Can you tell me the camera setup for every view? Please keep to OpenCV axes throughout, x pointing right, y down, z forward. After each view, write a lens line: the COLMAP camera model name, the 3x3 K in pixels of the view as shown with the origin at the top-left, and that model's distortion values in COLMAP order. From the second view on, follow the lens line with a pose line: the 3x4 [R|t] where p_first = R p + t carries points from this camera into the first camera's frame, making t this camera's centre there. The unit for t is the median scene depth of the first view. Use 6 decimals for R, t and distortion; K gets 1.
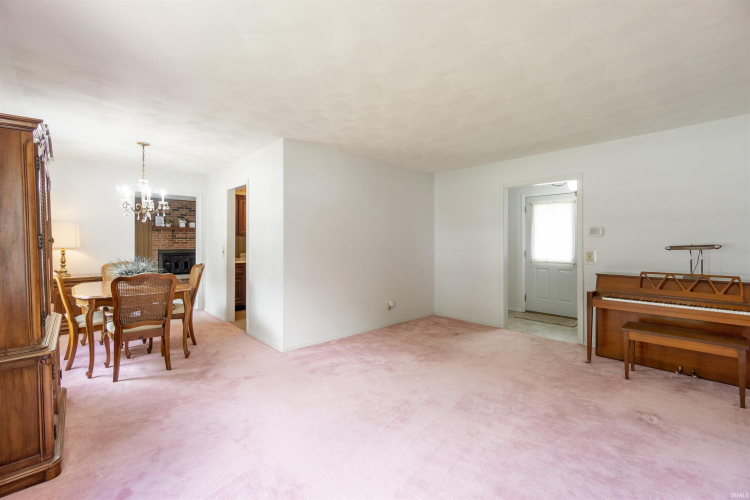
lens RADIAL K [[326.4, 0, 376.6], [0, 326.4, 247.2], [0, 0, 1]] dist [-0.004707, 0.001078]
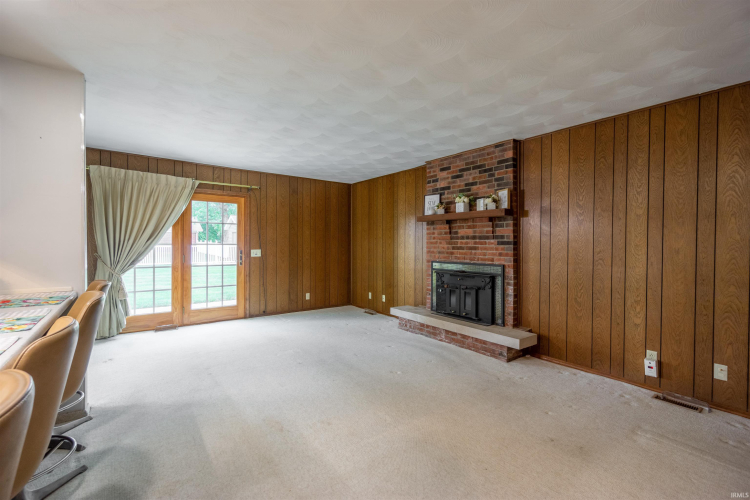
lens RADIAL K [[326.4, 0, 373.3], [0, 326.4, 246.9], [0, 0, 1]] dist [-0.004707, 0.001078]
pose [[-0.101058, 0.009942, -0.994831, -0.149153], [-0.022117, 0.999680, 0.012237, -0.018420], [0.994635, 0.023239, -0.100806, 0.948038]]
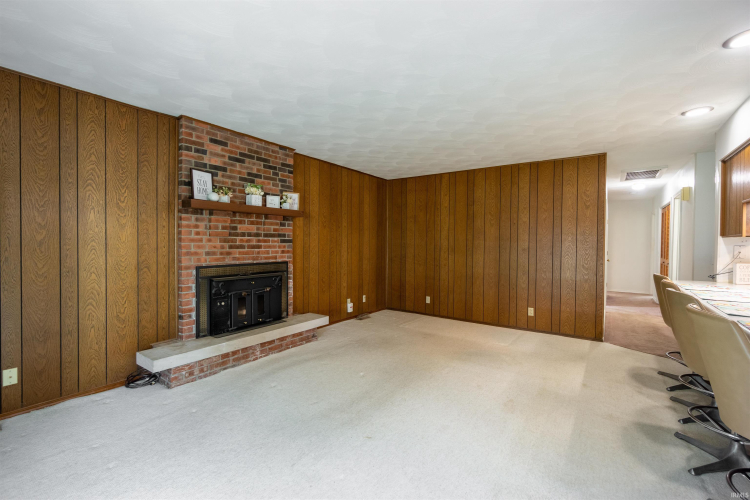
lens RADIAL K [[326.4, 0, 373.3], [0, 326.4, 246.9], [0, 0, 1]] dist [-0.004707, 0.001078]
pose [[0.980687, 0.005125, 0.195515, -0.545877], [-0.004620, 0.999985, -0.003041, -0.013170], [-0.195527, 0.002079, 0.980696, 0.609540]]
